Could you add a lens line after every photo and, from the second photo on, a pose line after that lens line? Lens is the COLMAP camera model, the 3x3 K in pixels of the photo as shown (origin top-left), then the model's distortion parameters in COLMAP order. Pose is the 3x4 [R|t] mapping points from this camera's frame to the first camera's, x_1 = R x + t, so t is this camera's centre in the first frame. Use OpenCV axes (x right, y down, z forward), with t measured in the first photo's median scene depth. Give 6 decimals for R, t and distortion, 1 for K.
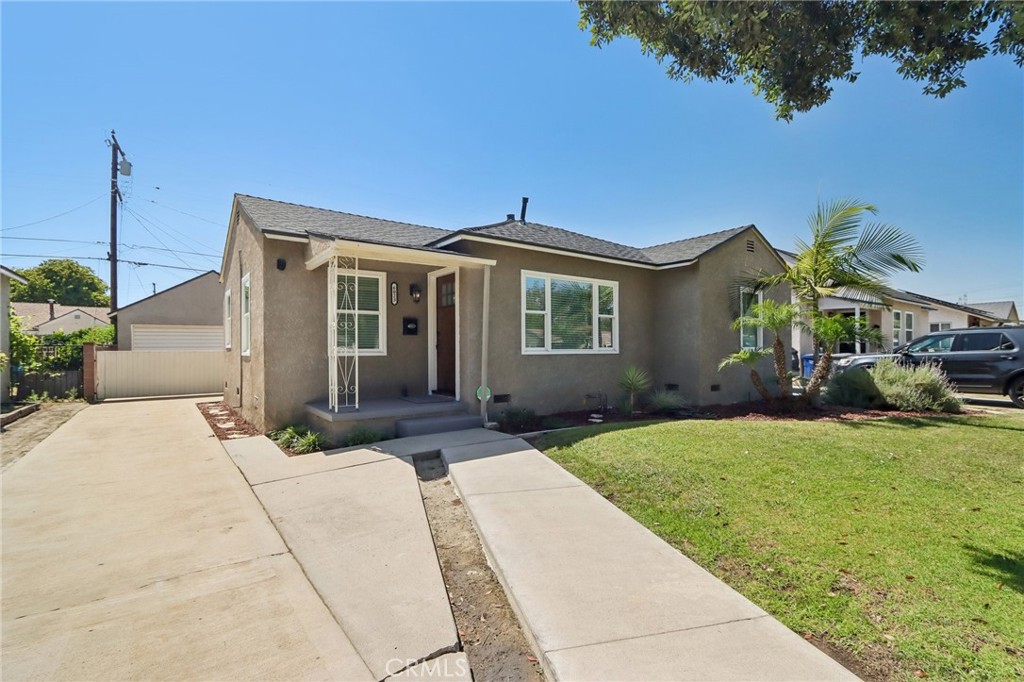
lens RADIAL K [[481.3, 0, 510.0], [0, 481.3, 345.0], [0, 0, 1]] dist [-0.017282, 0.001131]
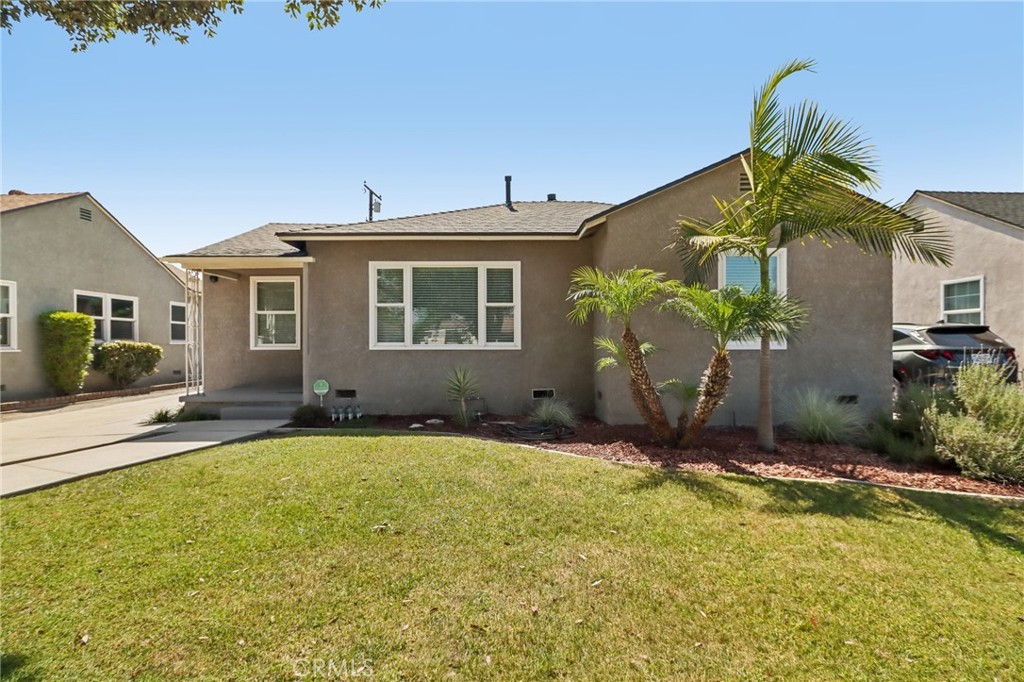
lens RADIAL K [[481.3, 0, 511.3], [0, 481.3, 343.1], [0, 0, 1]] dist [-0.017282, 0.001131]
pose [[0.801707, 0.000991, -0.597716, 0.795265], [0.004760, 0.999956, 0.008042, 0.000156], [0.597698, -0.009292, 0.801668, 0.382551]]
